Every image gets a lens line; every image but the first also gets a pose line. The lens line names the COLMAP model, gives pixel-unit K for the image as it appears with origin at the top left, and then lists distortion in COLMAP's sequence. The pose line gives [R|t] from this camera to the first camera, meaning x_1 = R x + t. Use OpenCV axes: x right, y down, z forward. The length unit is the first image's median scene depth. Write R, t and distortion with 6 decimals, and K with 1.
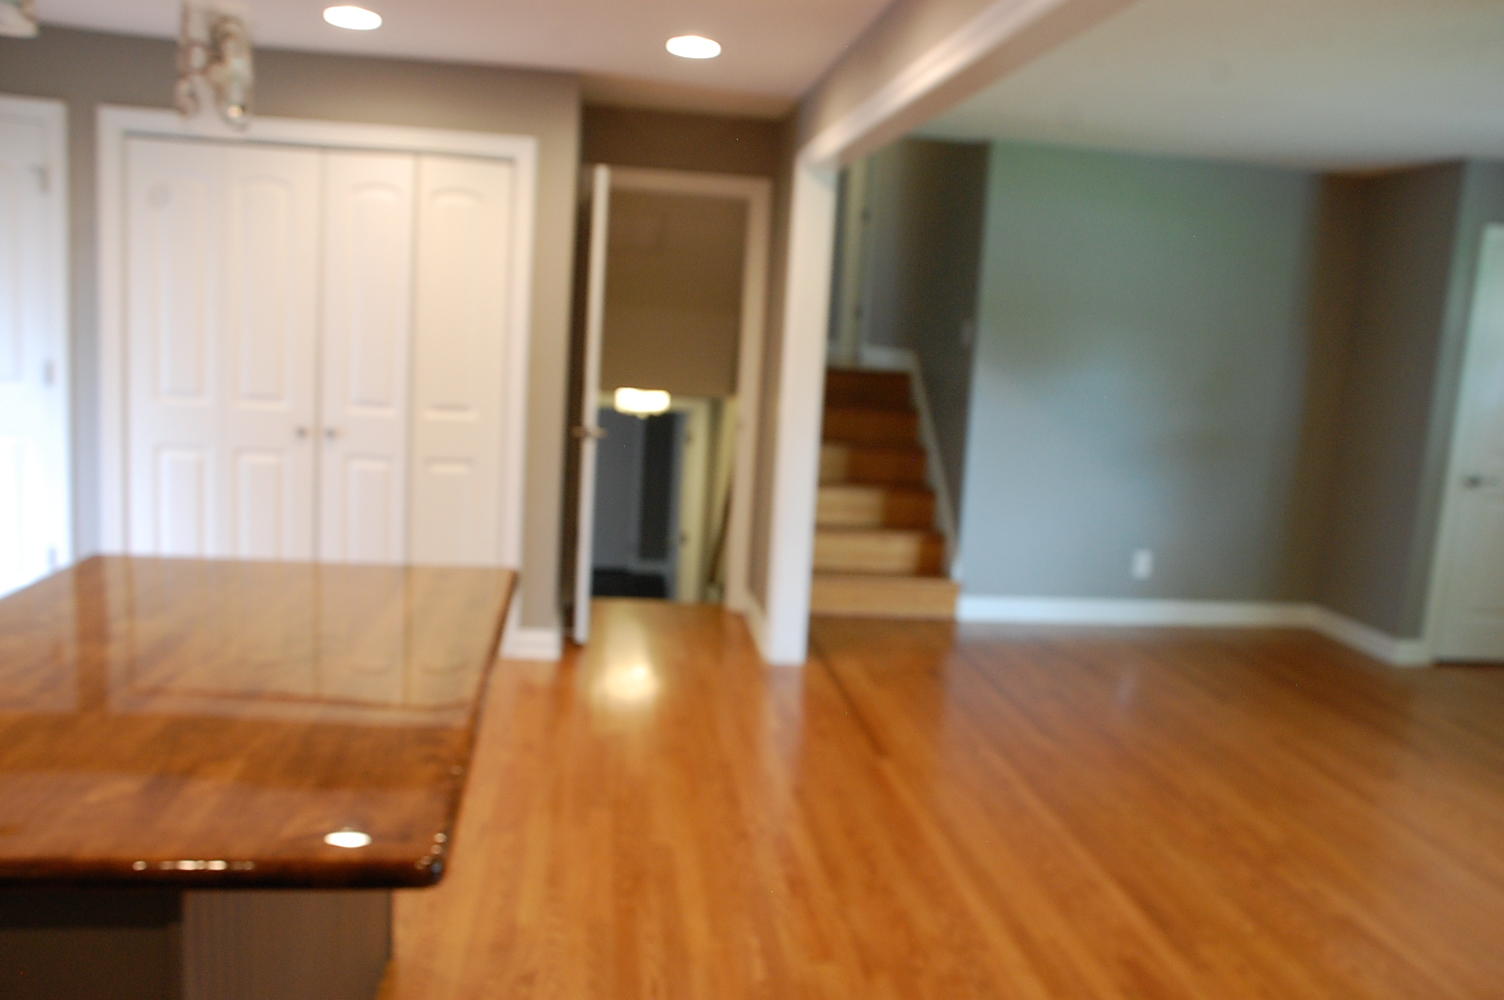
lens RADIAL K [[1301.7, 0, 752.0], [0, 1301.7, 500.0], [0, 0, 1]] dist [-0.041823, 0.010682]
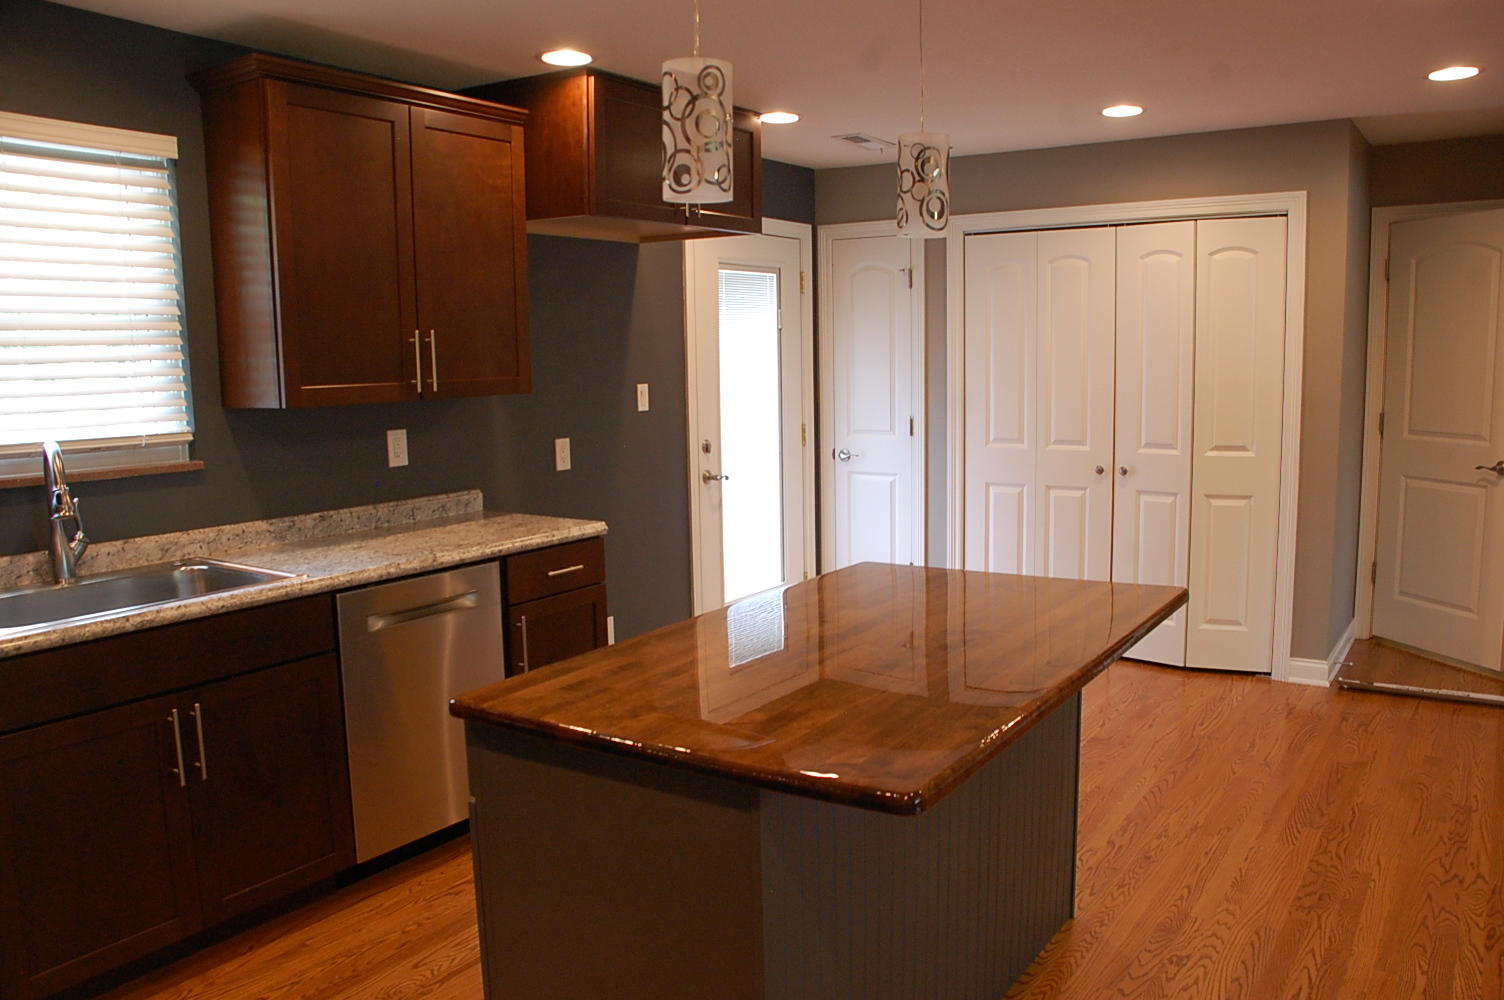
lens RADIAL K [[1181.1, 0, 752.0], [0, 1181.1, 500.0], [0, 0, 1]] dist [-0.082664, -0.004731]
pose [[0.751928, 0.002212, -0.659242, 0.114020], [-0.022415, 0.999502, -0.022213, 0.004481], [0.658864, 0.031480, 0.751603, 0.005850]]
